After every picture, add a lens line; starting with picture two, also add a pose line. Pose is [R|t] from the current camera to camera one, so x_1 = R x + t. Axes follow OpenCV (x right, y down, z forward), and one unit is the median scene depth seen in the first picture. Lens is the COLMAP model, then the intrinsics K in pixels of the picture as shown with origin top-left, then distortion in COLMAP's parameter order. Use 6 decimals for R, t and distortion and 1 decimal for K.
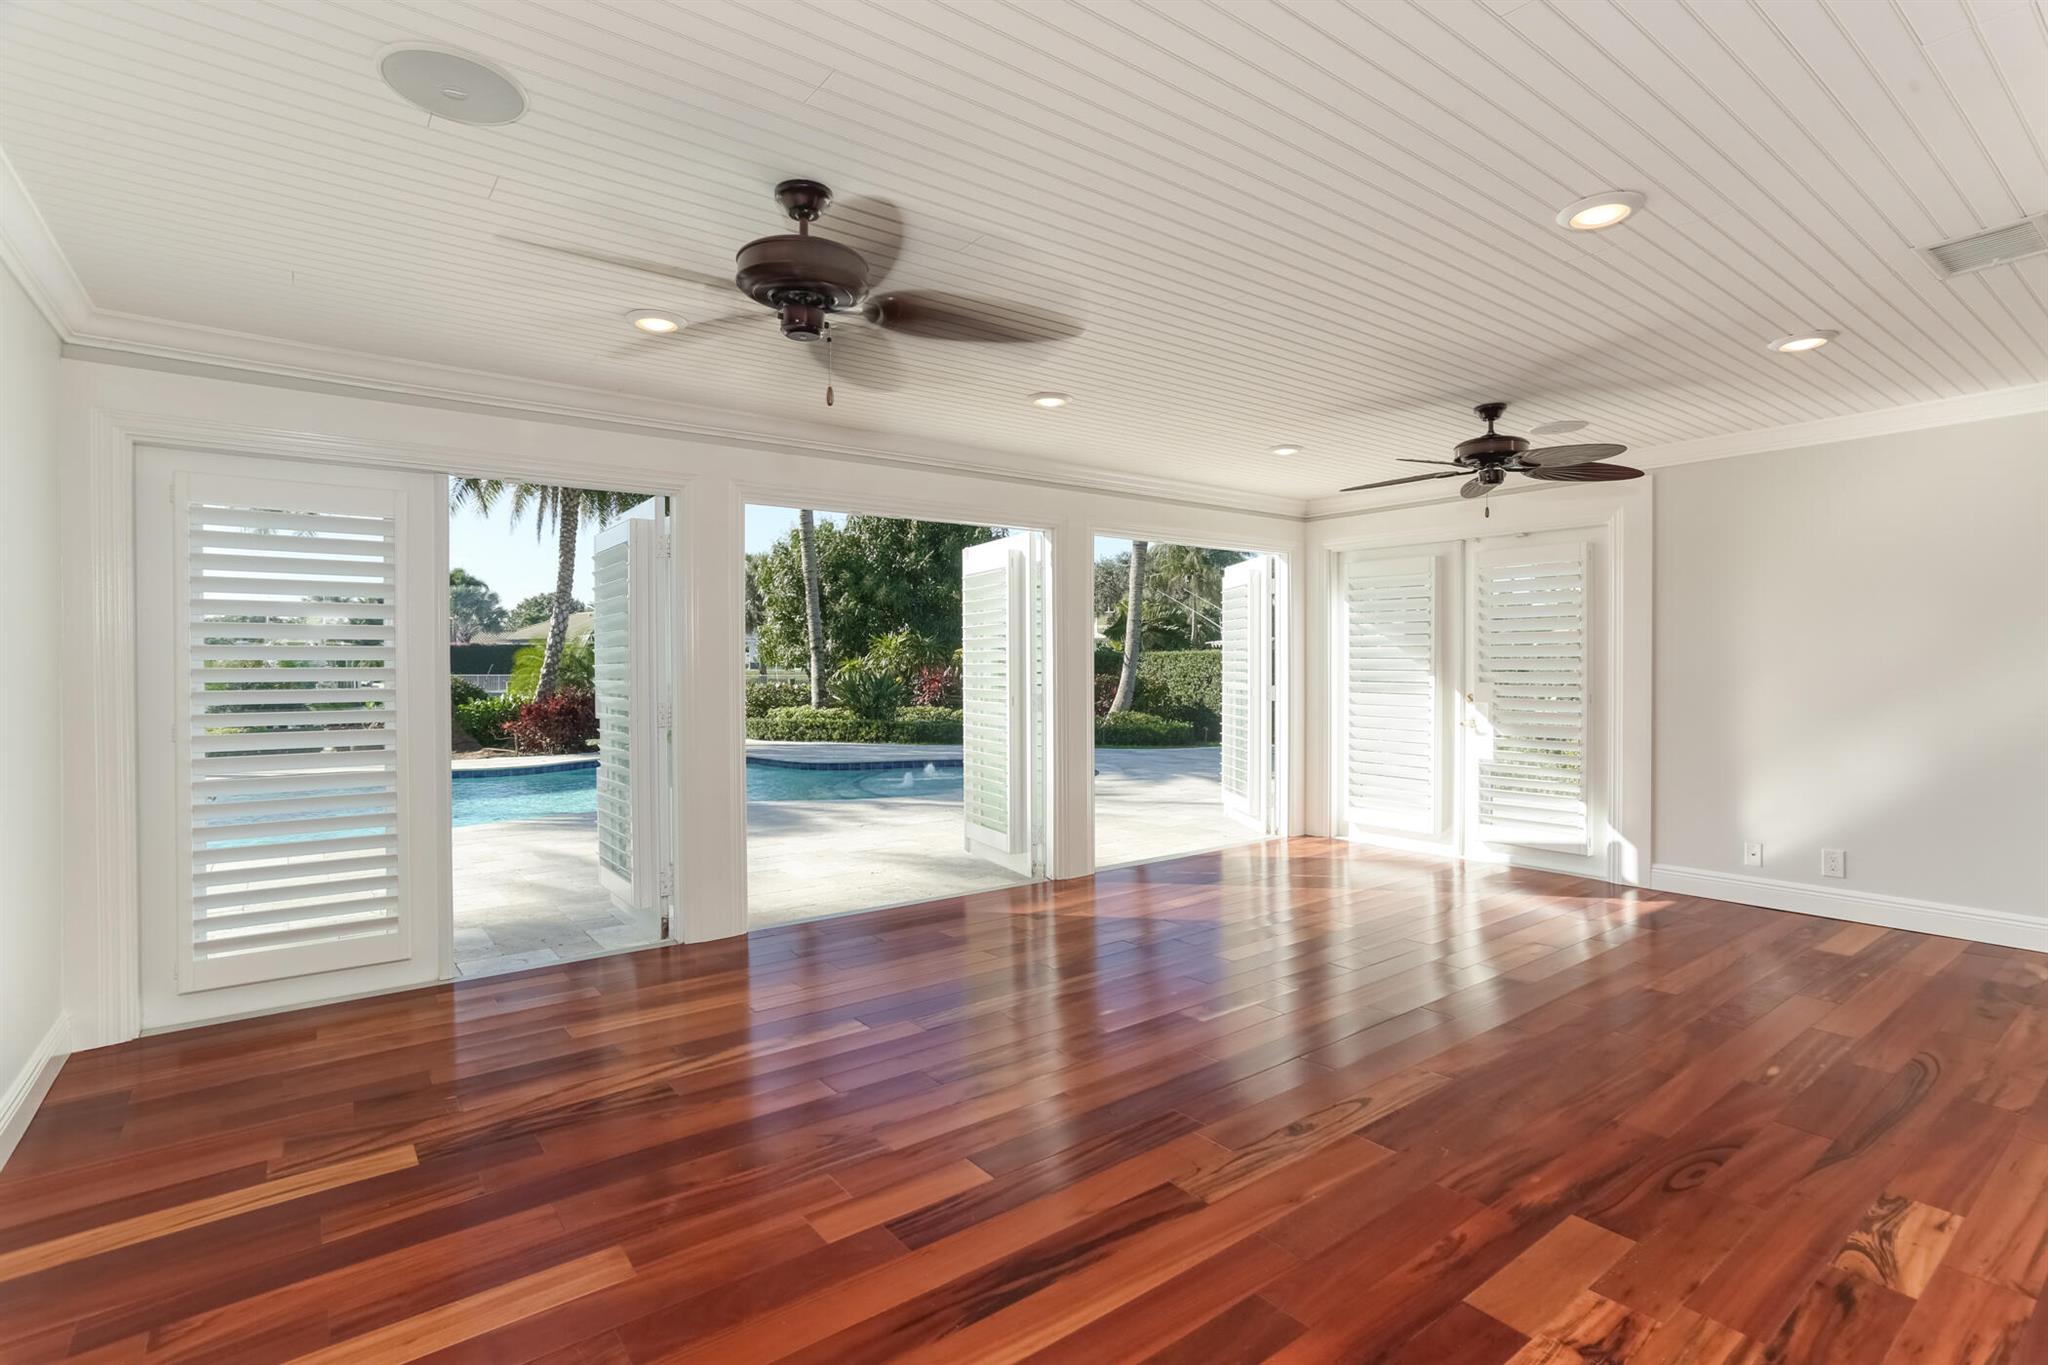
lens RADIAL K [[988.4, 0, 1026.0], [0, 988.4, 667.8], [0, 0, 1]] dist [-0.035790, 0.021028]
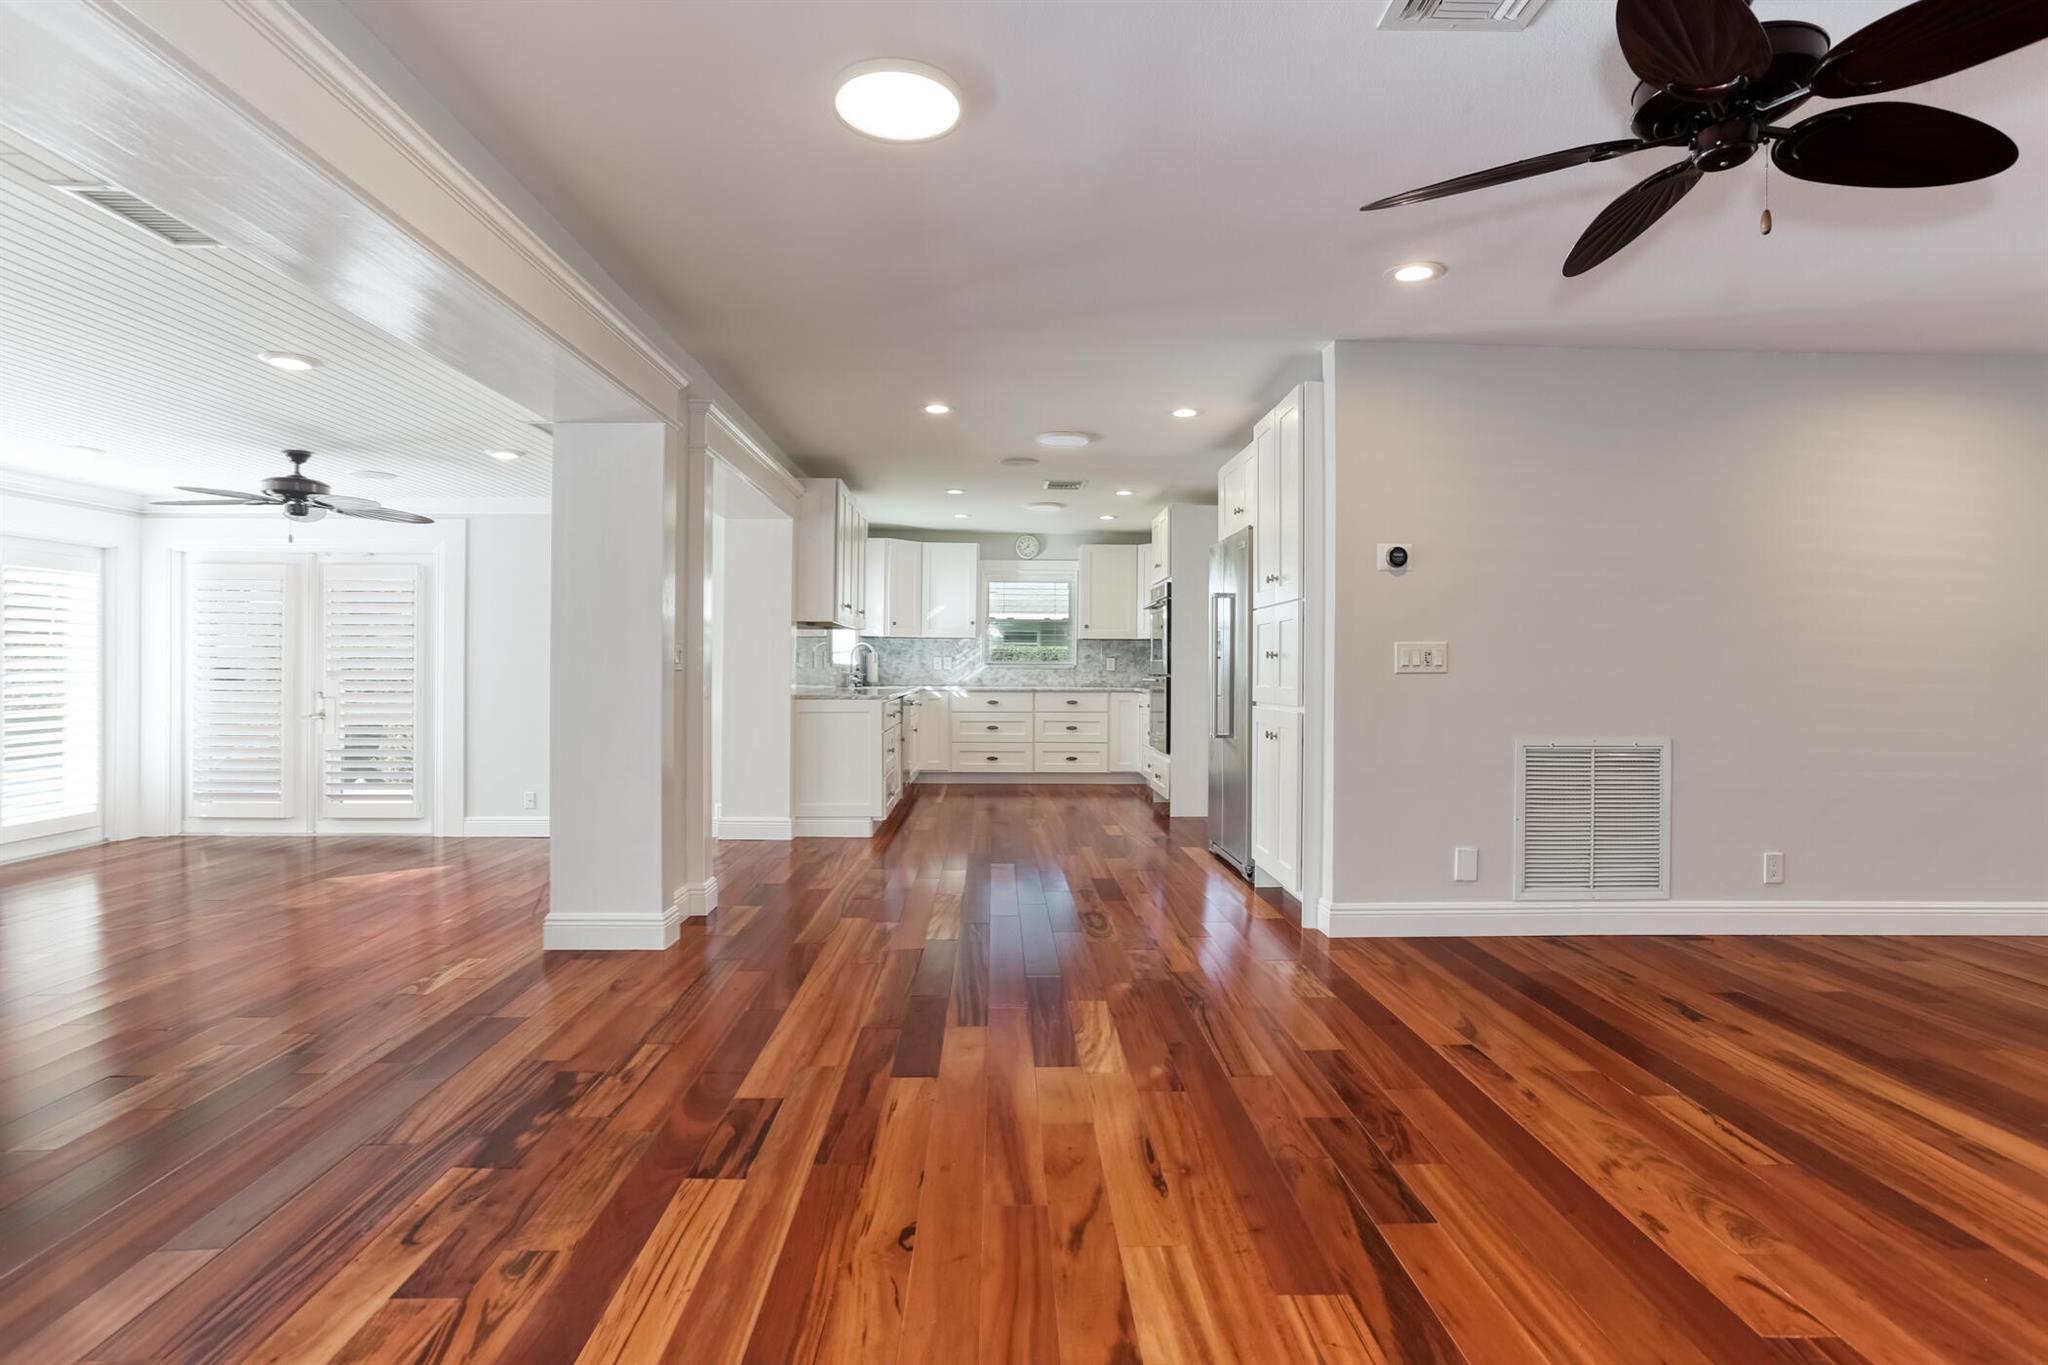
lens RADIAL K [[988.4, 0, 1039.6], [0, 988.4, 673.3], [0, 0, 1]] dist [-0.035790, 0.021028]
pose [[0.580503, -0.000768, 0.814258, 0.014504], [-0.002618, 0.999993, 0.002810, 0.002195], [-0.814254, -0.003764, 0.580497, -0.301716]]
